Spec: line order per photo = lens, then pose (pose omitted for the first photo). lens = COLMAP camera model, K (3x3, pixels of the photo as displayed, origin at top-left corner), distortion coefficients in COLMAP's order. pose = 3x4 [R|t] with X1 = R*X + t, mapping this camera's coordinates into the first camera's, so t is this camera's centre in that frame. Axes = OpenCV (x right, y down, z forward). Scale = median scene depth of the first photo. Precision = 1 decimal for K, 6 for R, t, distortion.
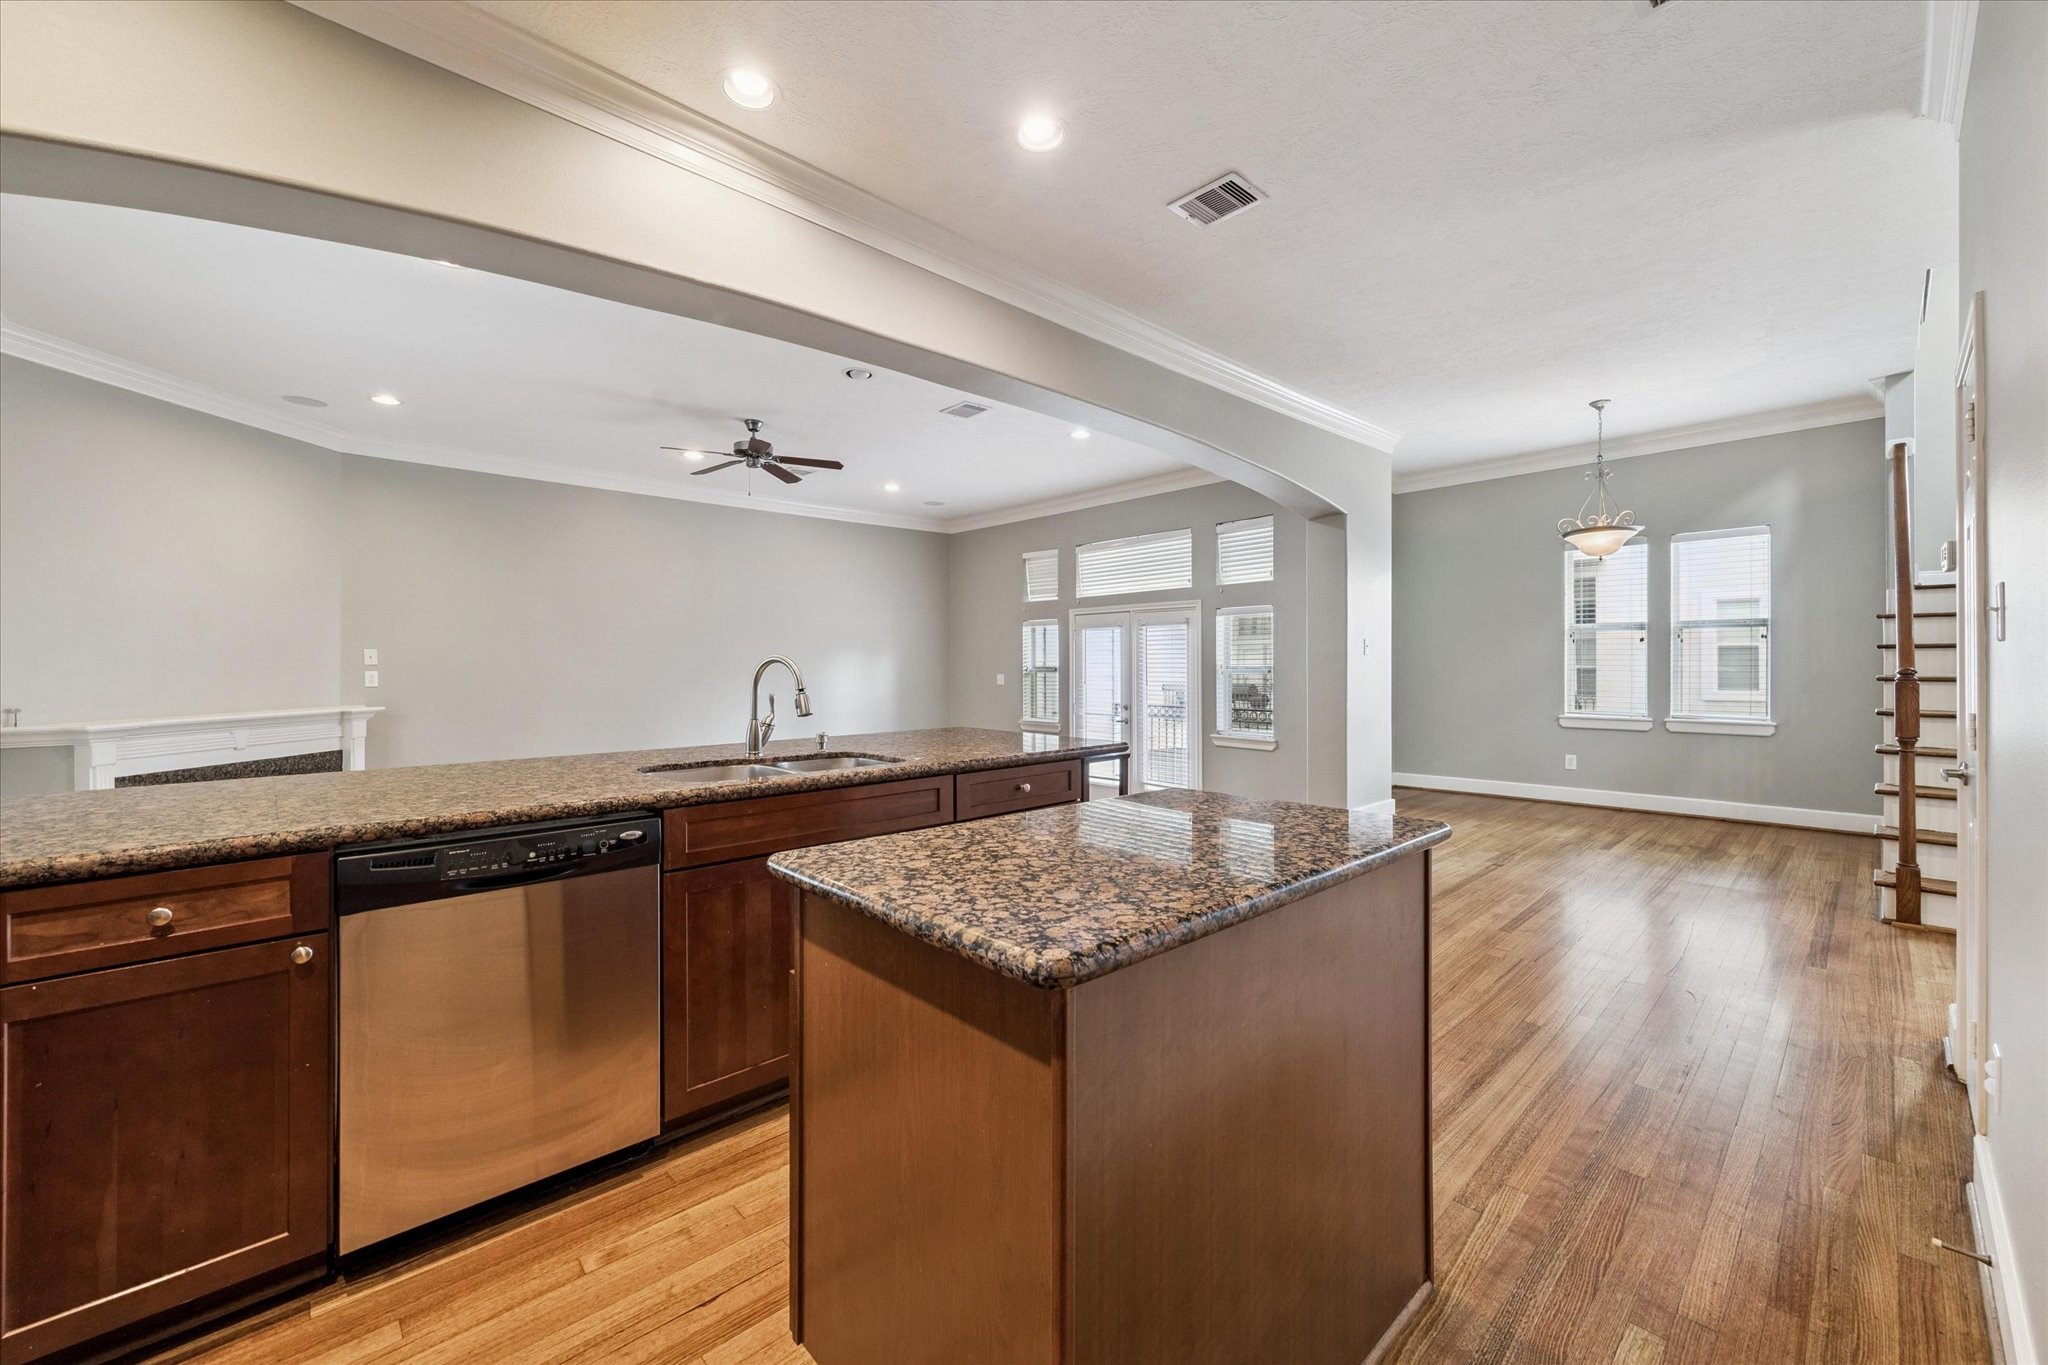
lens RADIAL K [[792.2, 0, 1010.3], [0, 792.2, 669.3], [0, 0, 1]] dist [0.001969, 0.000770]
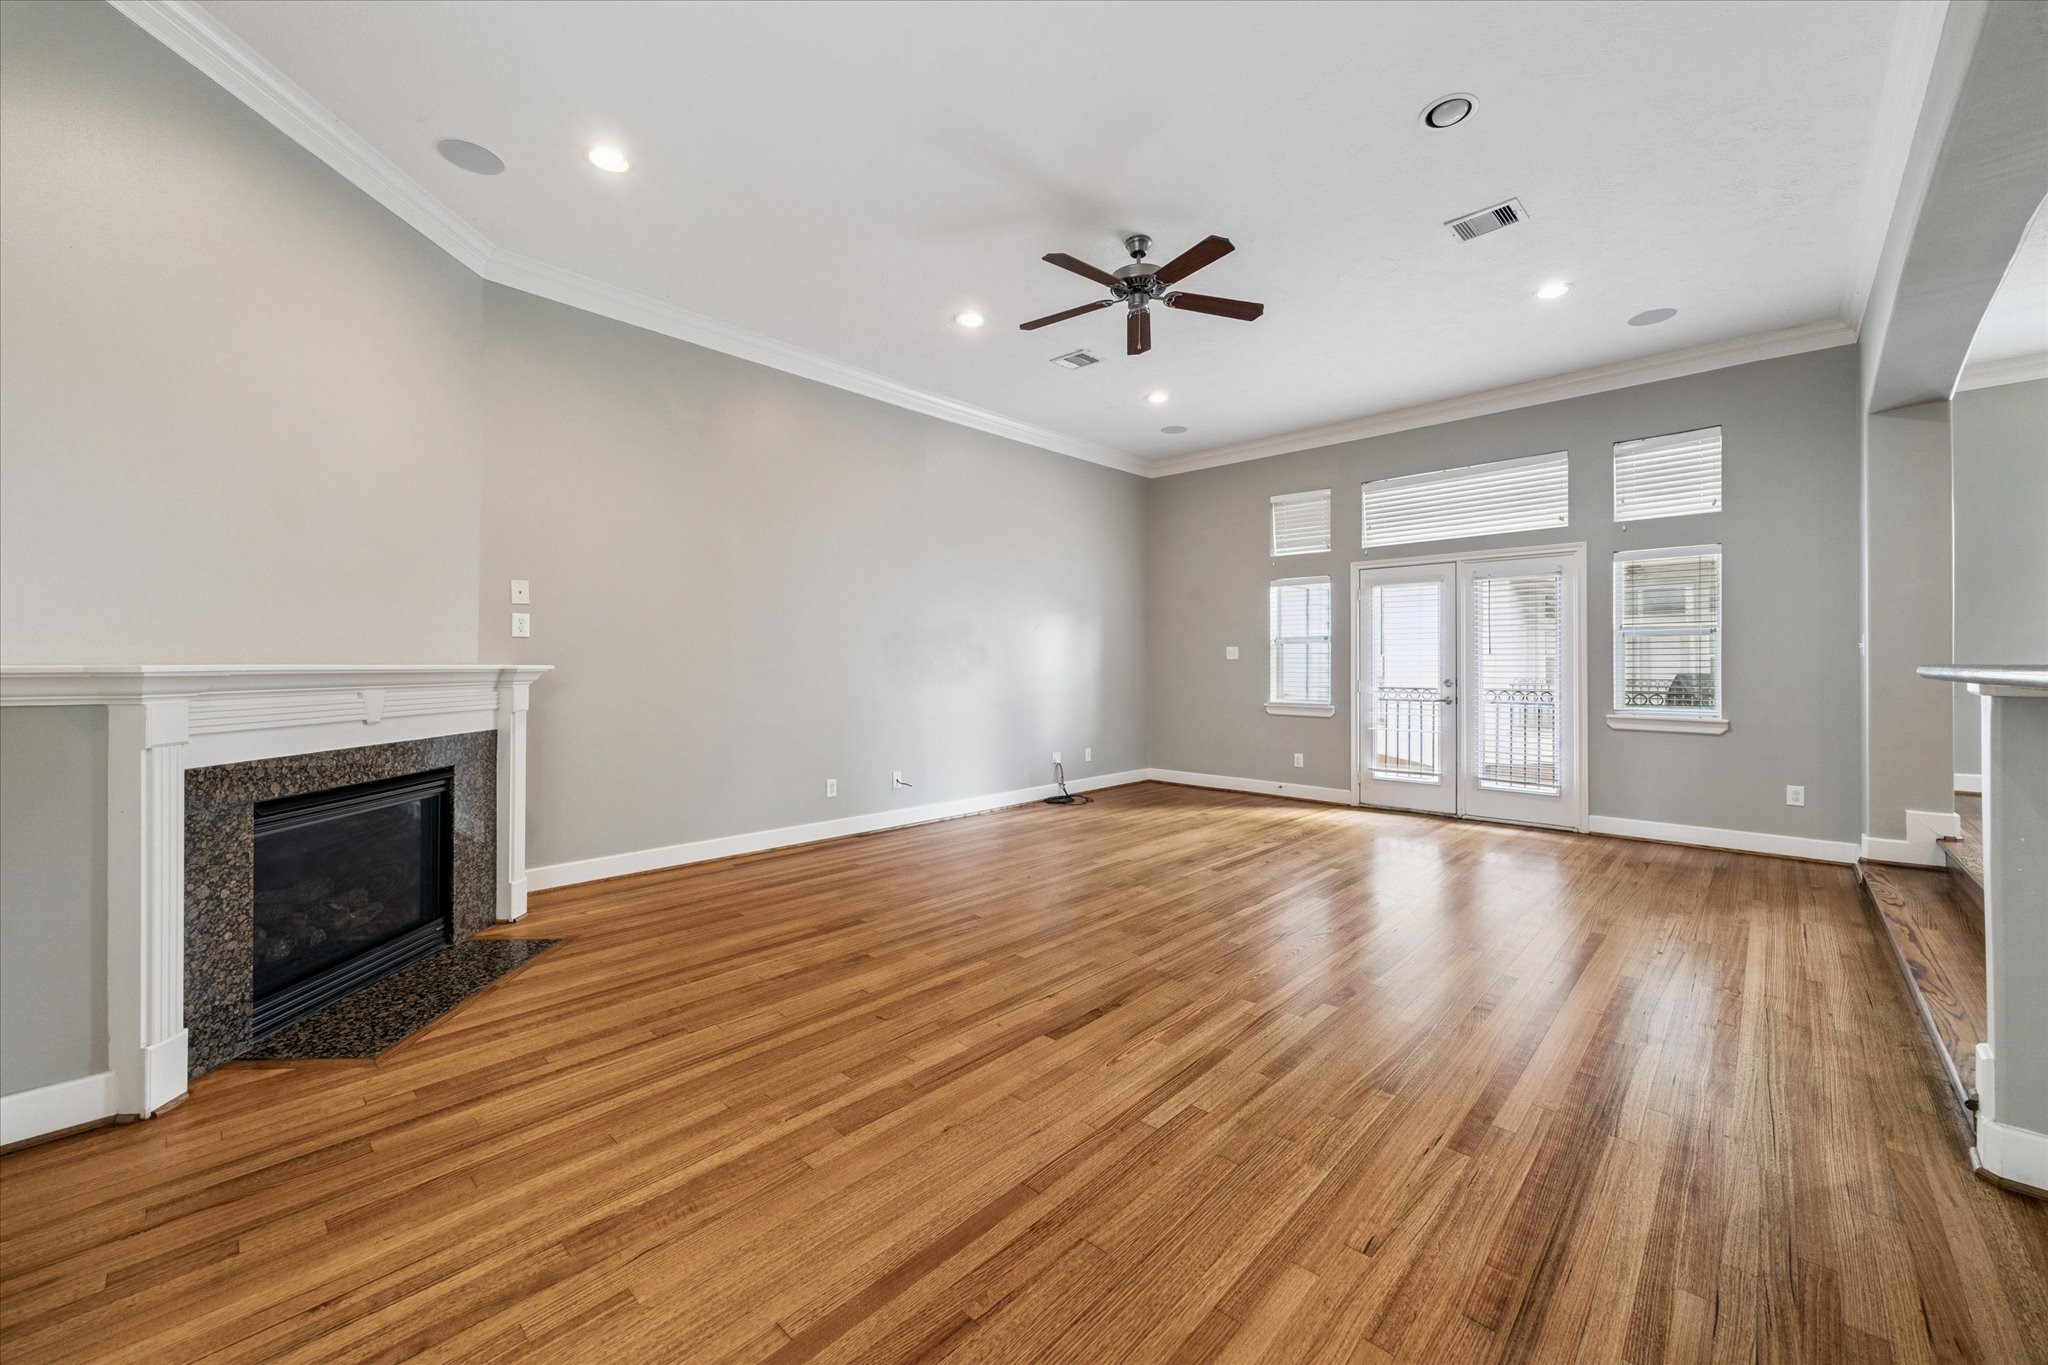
lens RADIAL K [[792.2, 0, 1021.9], [0, 792.2, 664.4], [0, 0, 1]] dist [0.001969, 0.000770]
pose [[0.997757, 0.004071, 0.066820, -0.710116], [-0.003512, 0.999958, -0.008482, 0.080697], [-0.066852, 0.008228, 0.997729, 0.514442]]
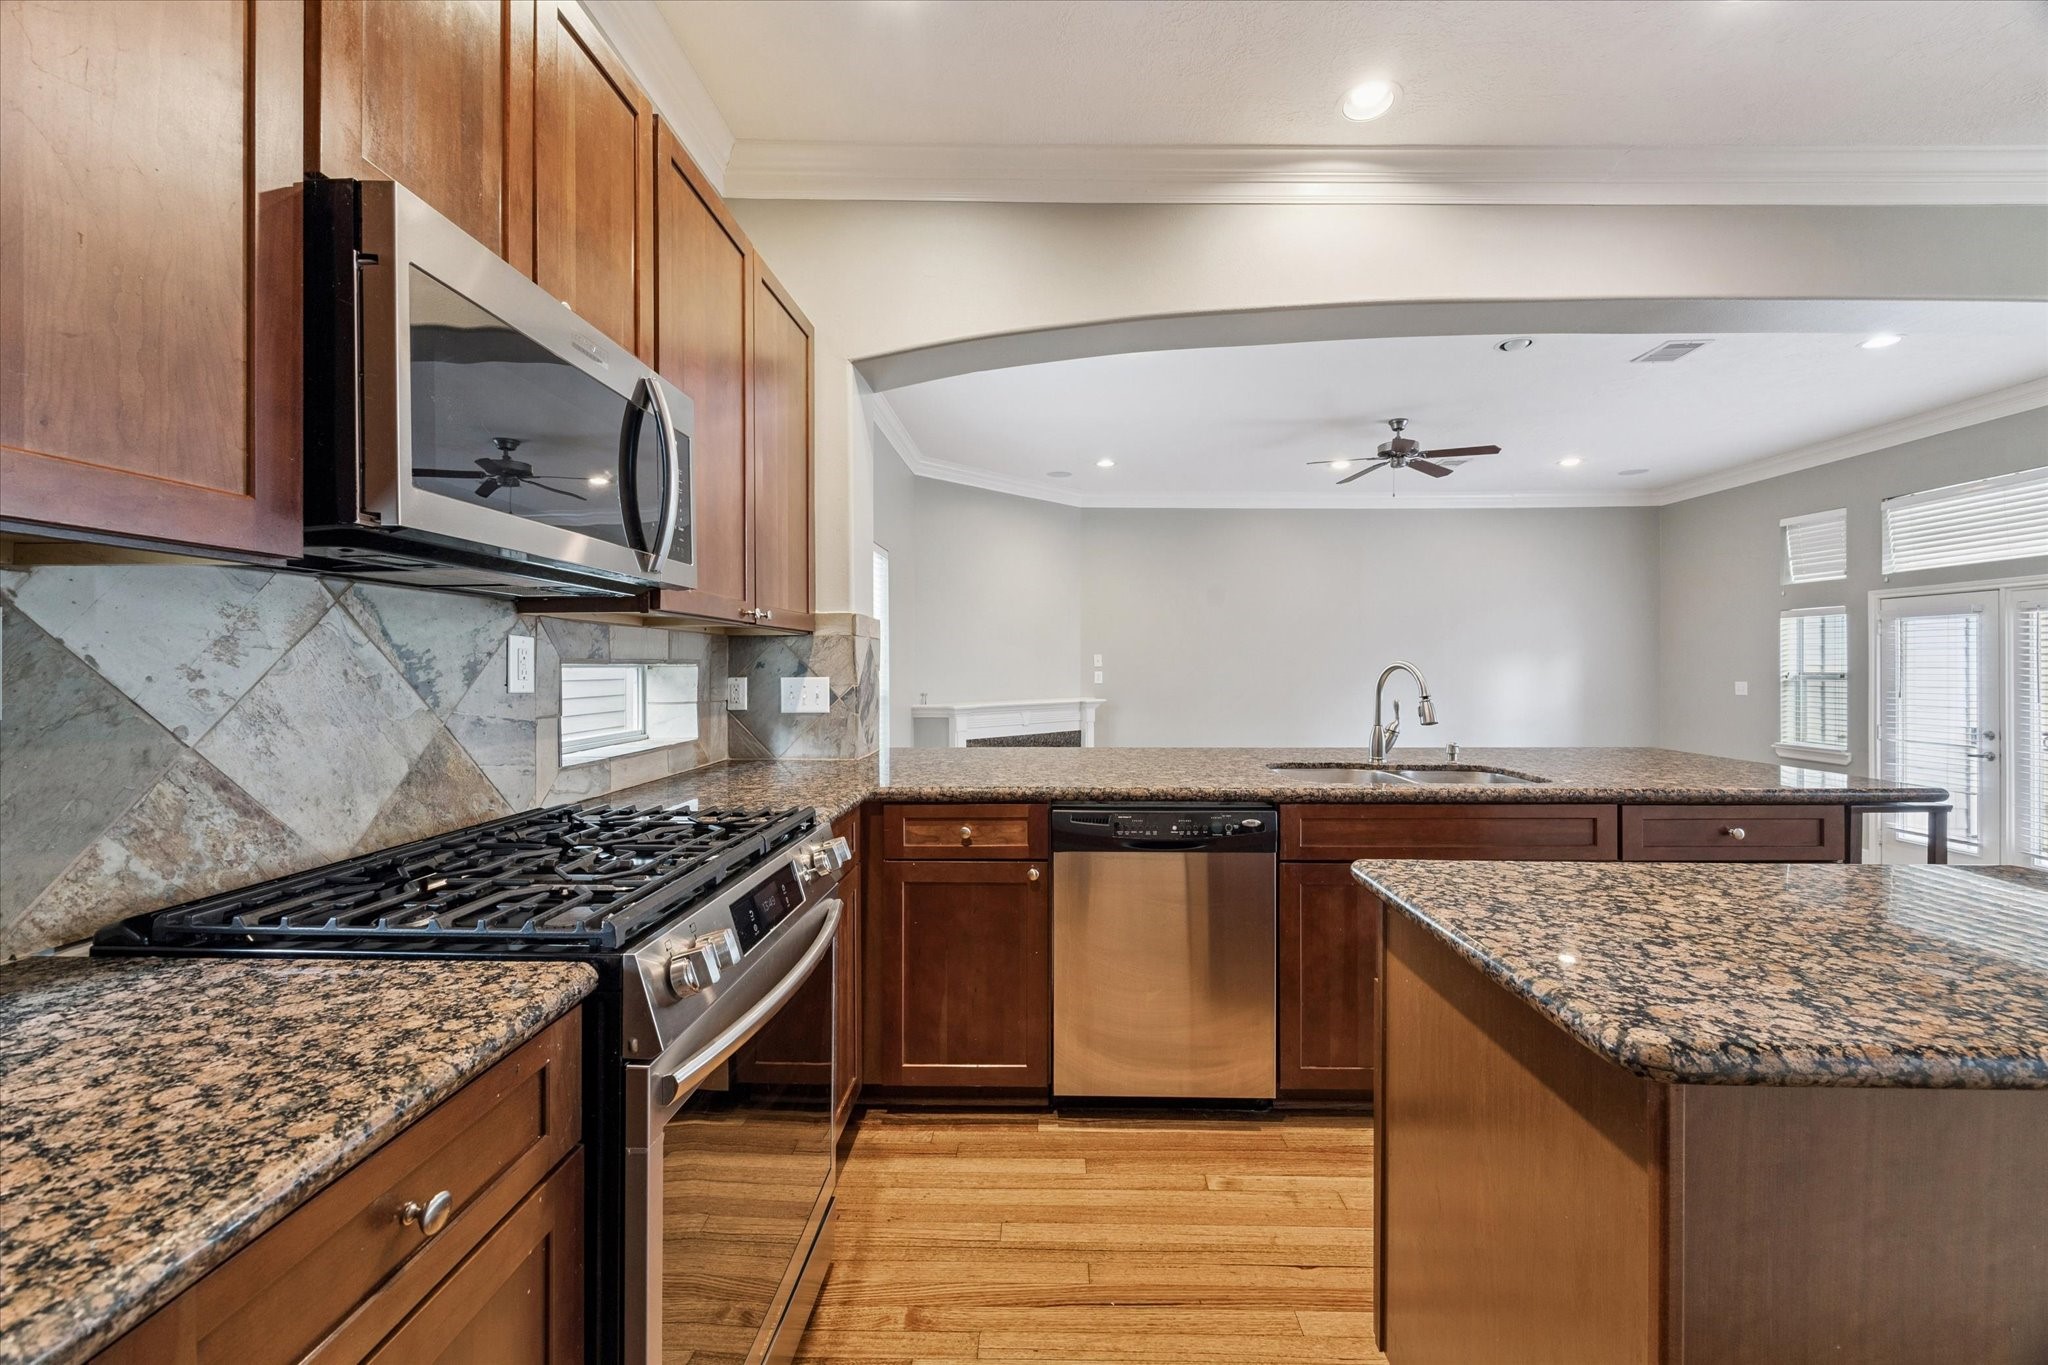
lens RADIAL K [[792.2, 0, 1064.4], [0, 792.2, 676.7], [0, 0, 1]] dist [0.001969, 0.000770]
pose [[0.738192, 0.013376, -0.674458, 0.056289], [-0.007479, 0.999904, 0.011644, -0.006368], [0.674549, -0.003551, 0.738222, -0.004895]]
